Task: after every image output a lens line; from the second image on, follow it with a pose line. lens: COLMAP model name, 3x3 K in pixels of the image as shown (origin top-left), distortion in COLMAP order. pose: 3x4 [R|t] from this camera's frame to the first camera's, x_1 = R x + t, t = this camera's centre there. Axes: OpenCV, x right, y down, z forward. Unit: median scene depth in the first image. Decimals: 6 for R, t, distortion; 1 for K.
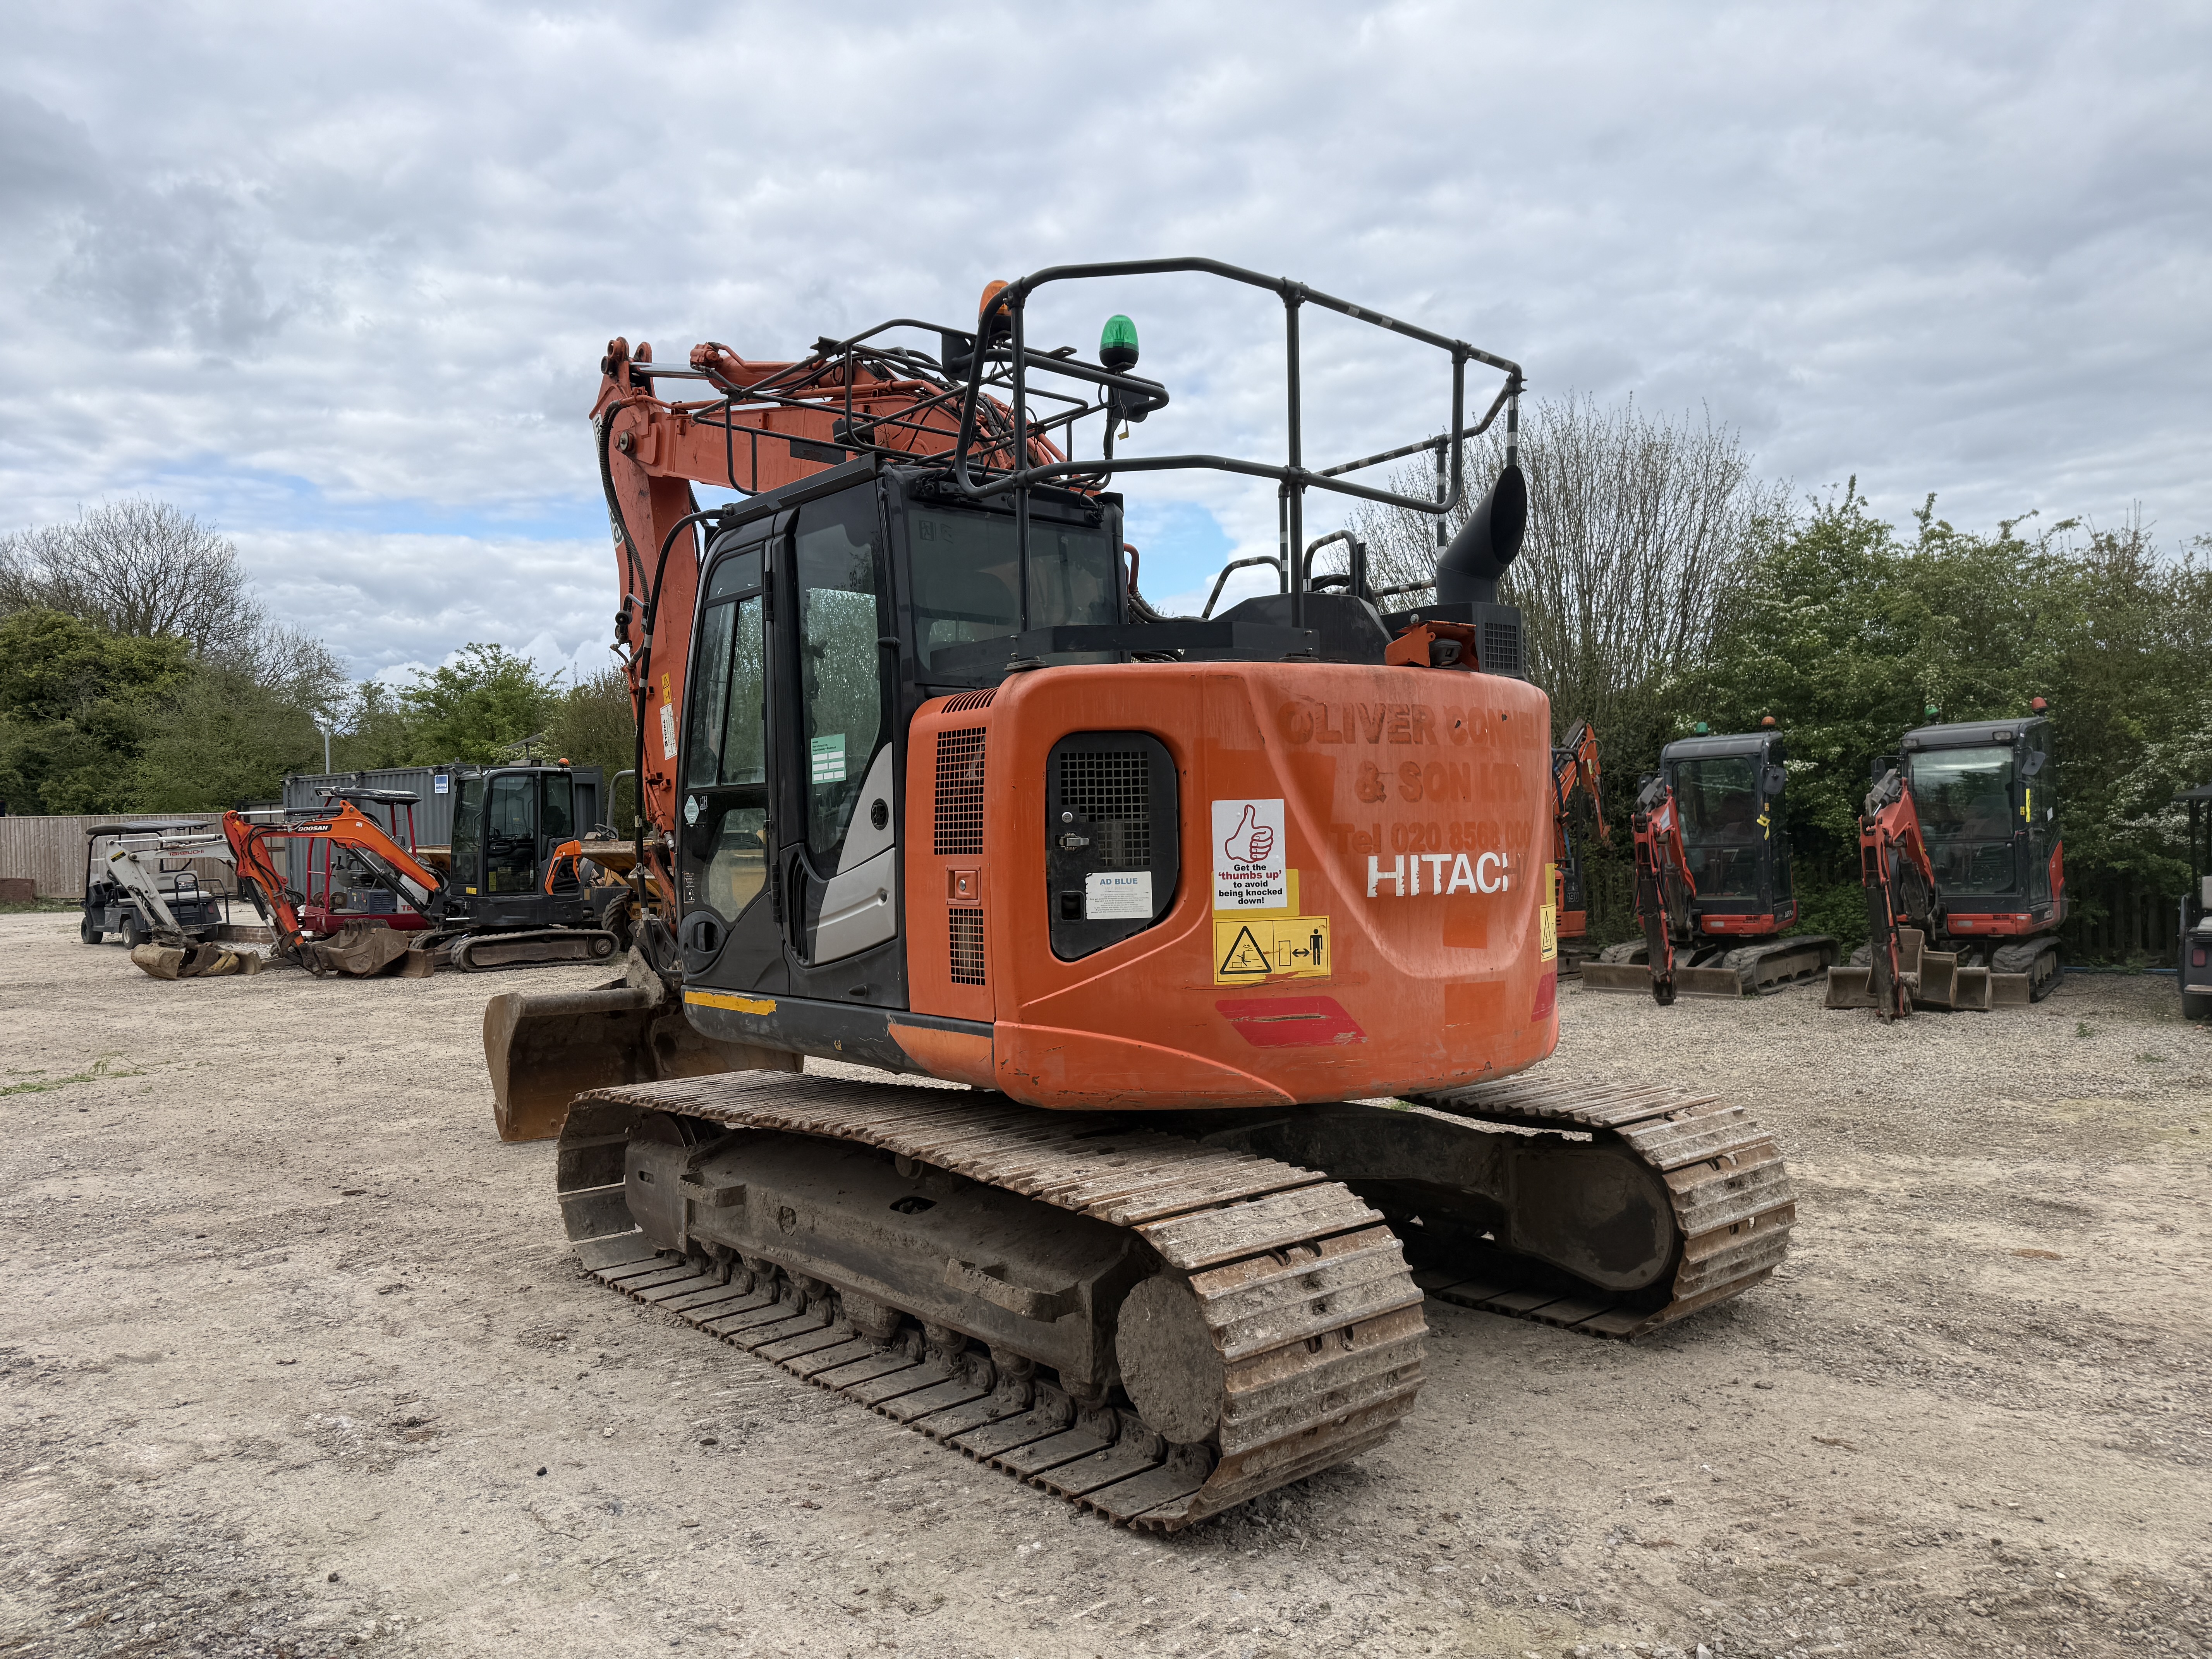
lens RADIAL K [[1528.6, 0, 1115.0], [0, 1528.6, 800.2], [0, 0, 1]] dist [0.095901, -0.115842]
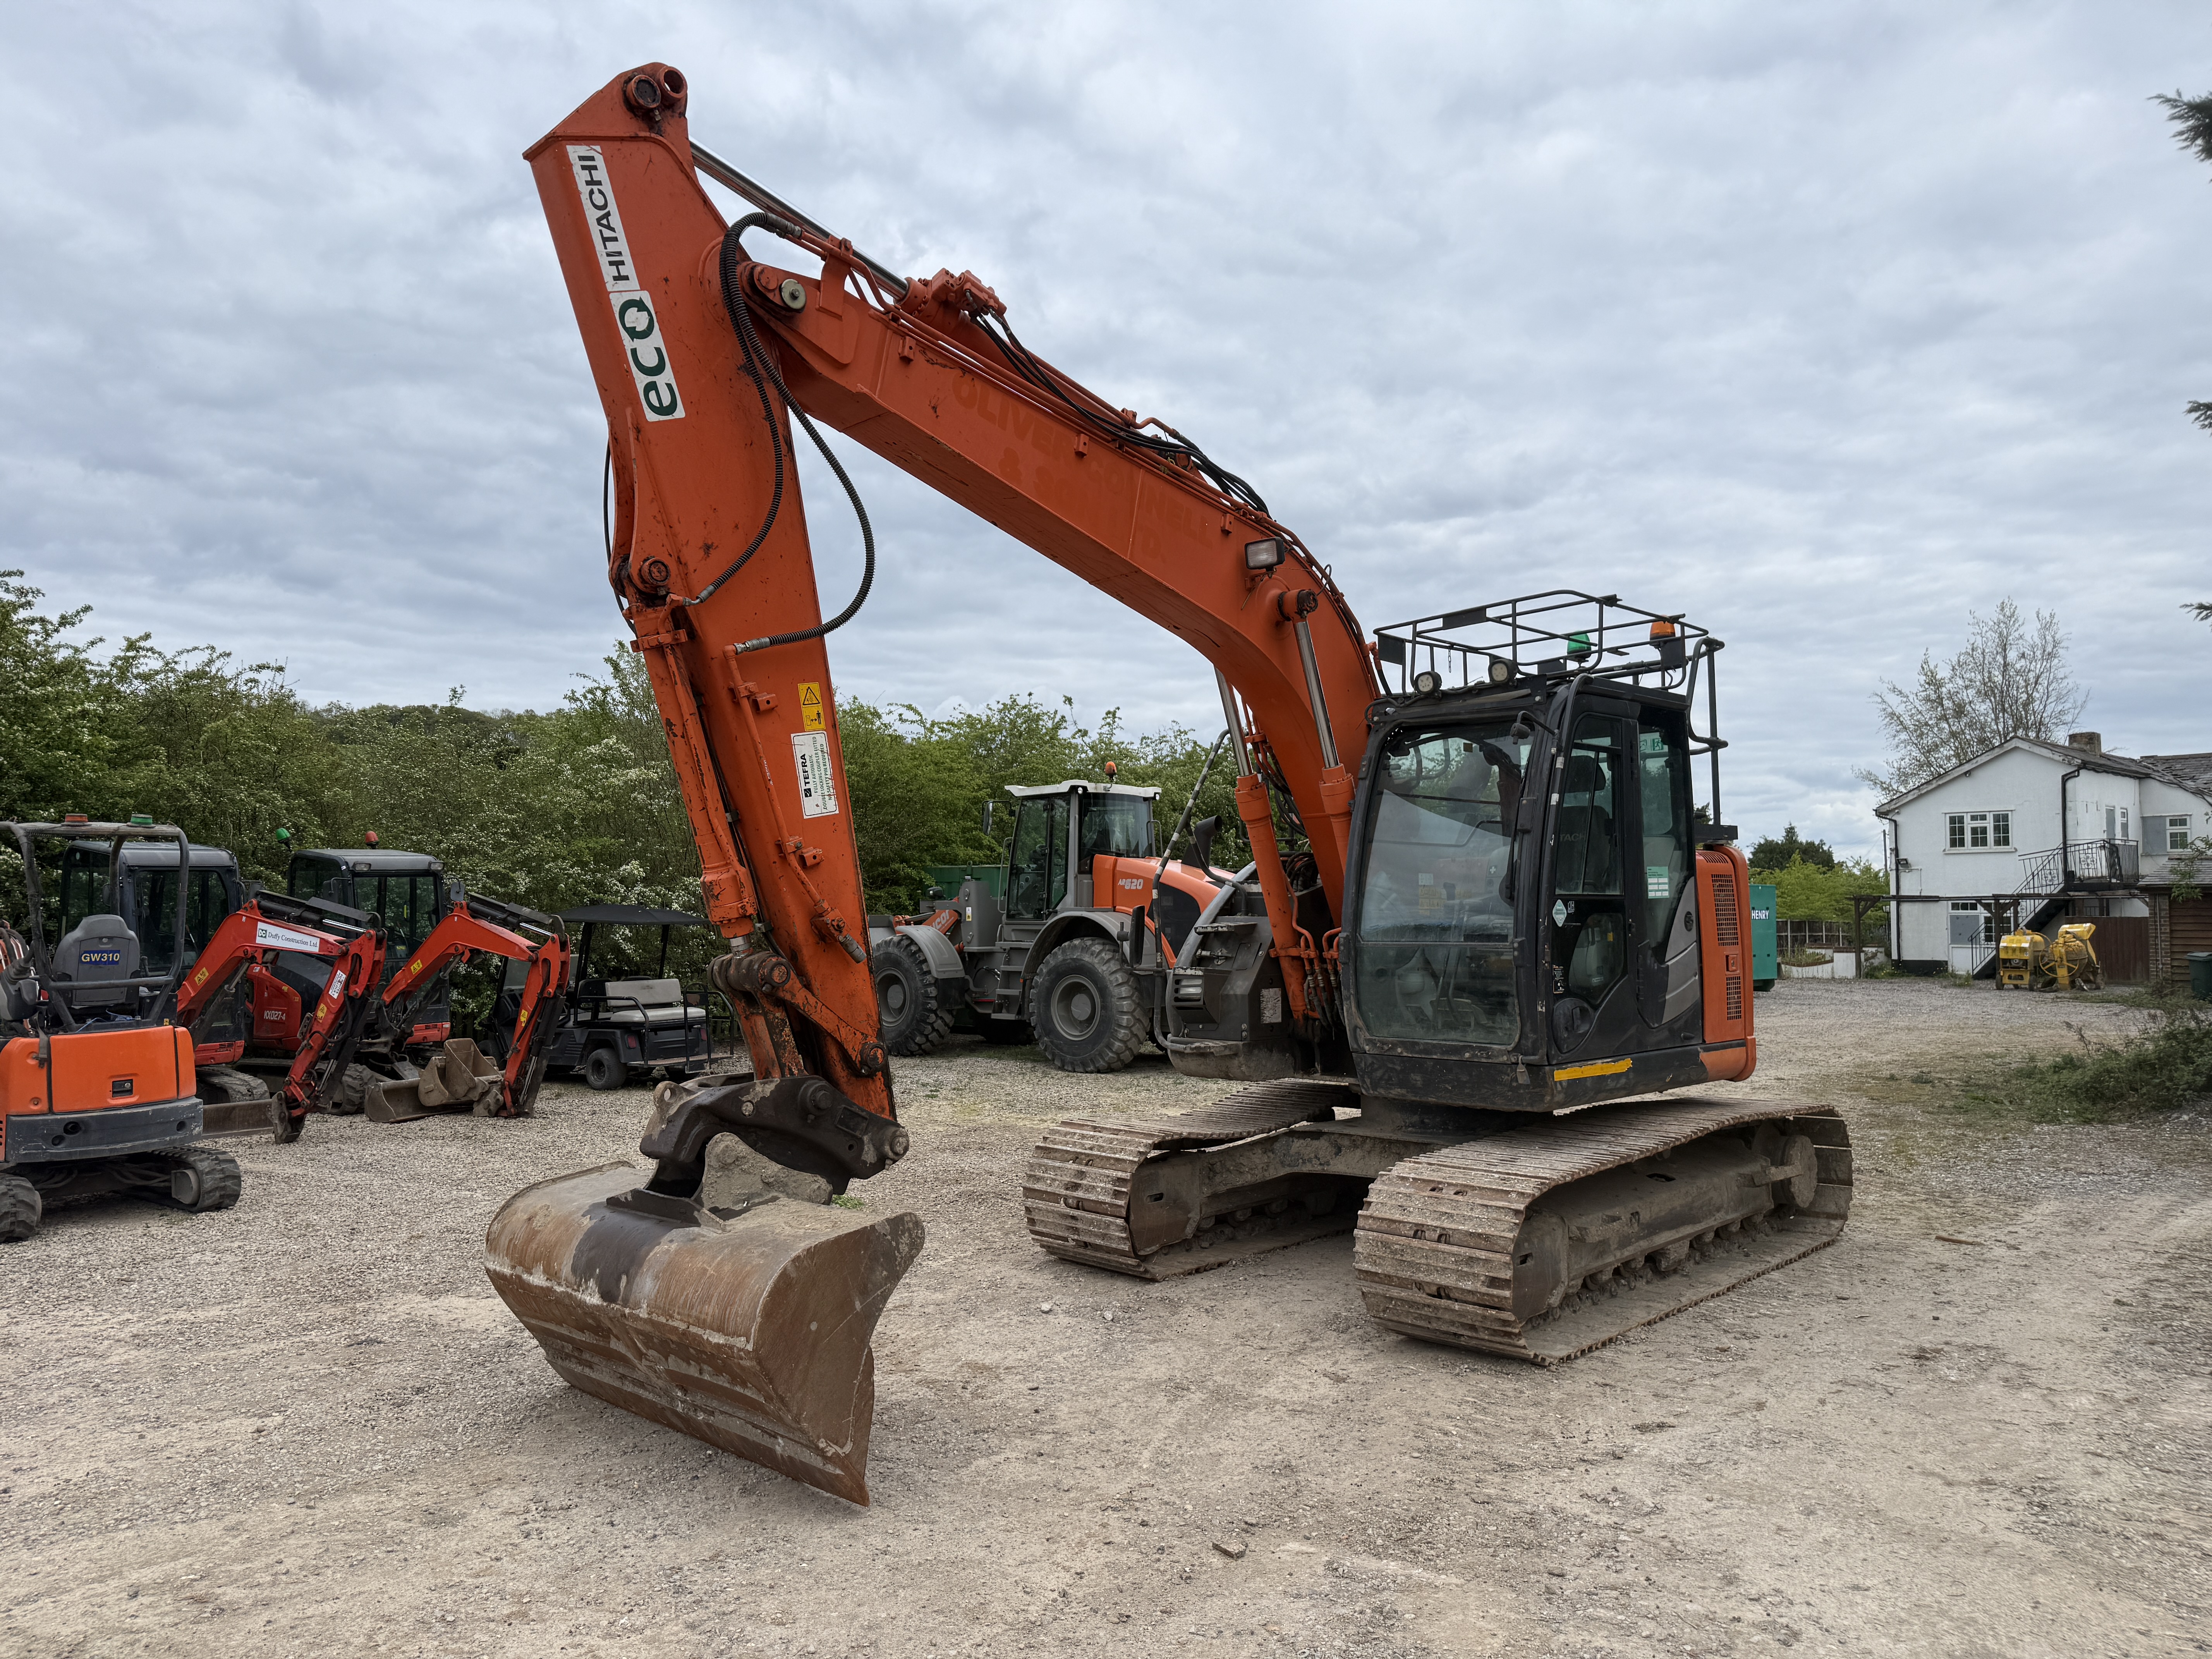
lens RADIAL K [[1524.3, 0, 1102.3], [0, 1524.3, 805.2], [0, 0, 1]] dist [0.101681, -0.119286]
pose [[-0.069519, 0.092772, 0.993258, -1.844587], [-0.011813, 0.995520, -0.093810, 0.050661], [-0.997511, -0.018255, -0.068112, 1.852654]]
